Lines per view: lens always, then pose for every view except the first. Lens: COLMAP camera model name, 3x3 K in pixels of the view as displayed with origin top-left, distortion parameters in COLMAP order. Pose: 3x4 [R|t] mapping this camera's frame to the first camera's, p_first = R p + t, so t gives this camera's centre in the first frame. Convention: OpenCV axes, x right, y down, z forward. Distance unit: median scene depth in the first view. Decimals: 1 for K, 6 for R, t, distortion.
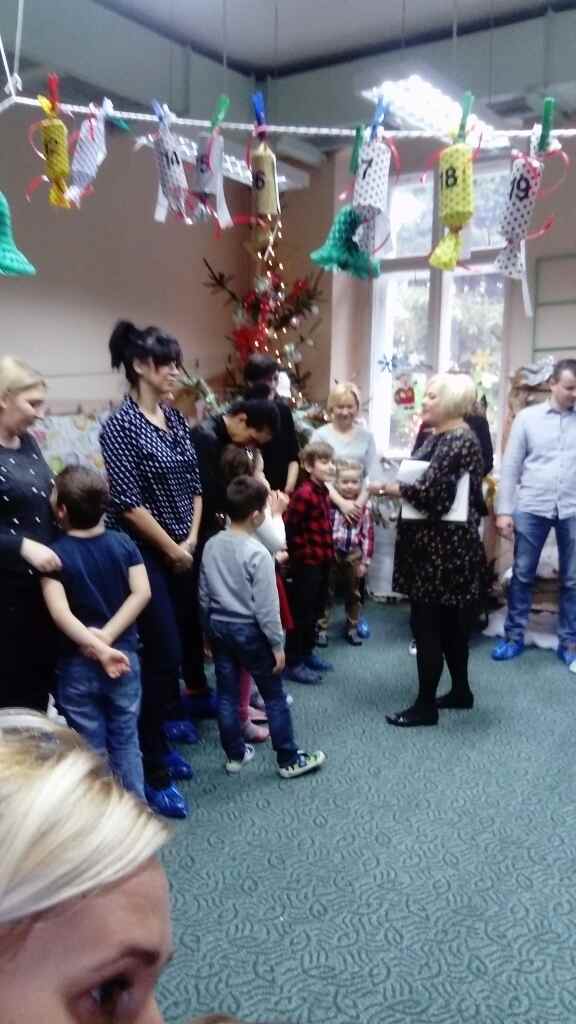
lens RADIAL K [[788.2, 0, 276.6], [0, 788.2, 511.8], [0, 0, 1]] dist [0.064328, -0.166776]
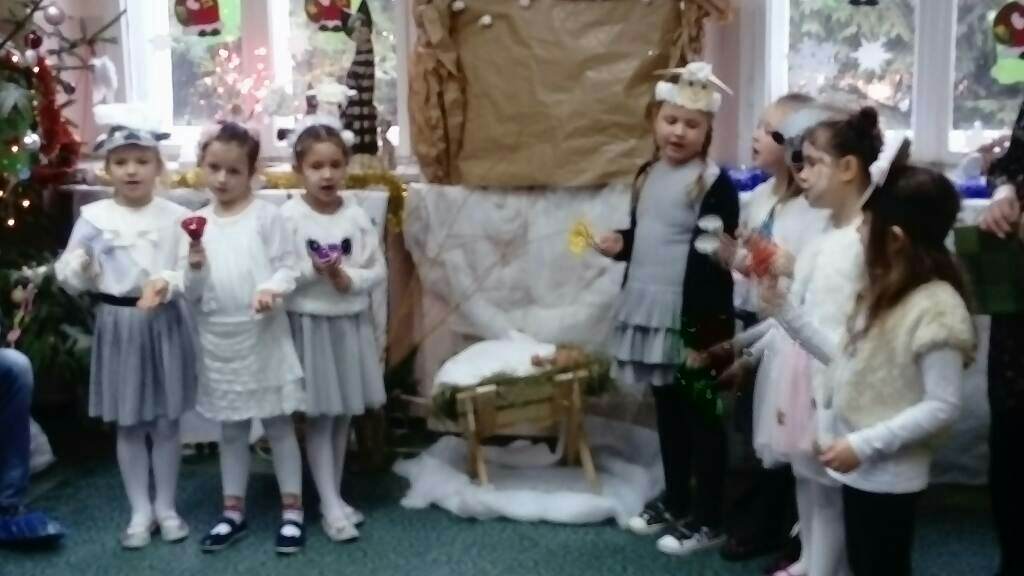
lens RADIAL K [[1448.6, 0, 524.8], [0, 1448.6, 279.1], [0, 0, 1]] dist [0.008554, 0.021088]
pose [[0.934389, -0.086605, 0.345566, 0.037793], [0.075462, 0.996106, 0.045599, -0.013775], [-0.348170, -0.016531, 0.937286, 0.150880]]
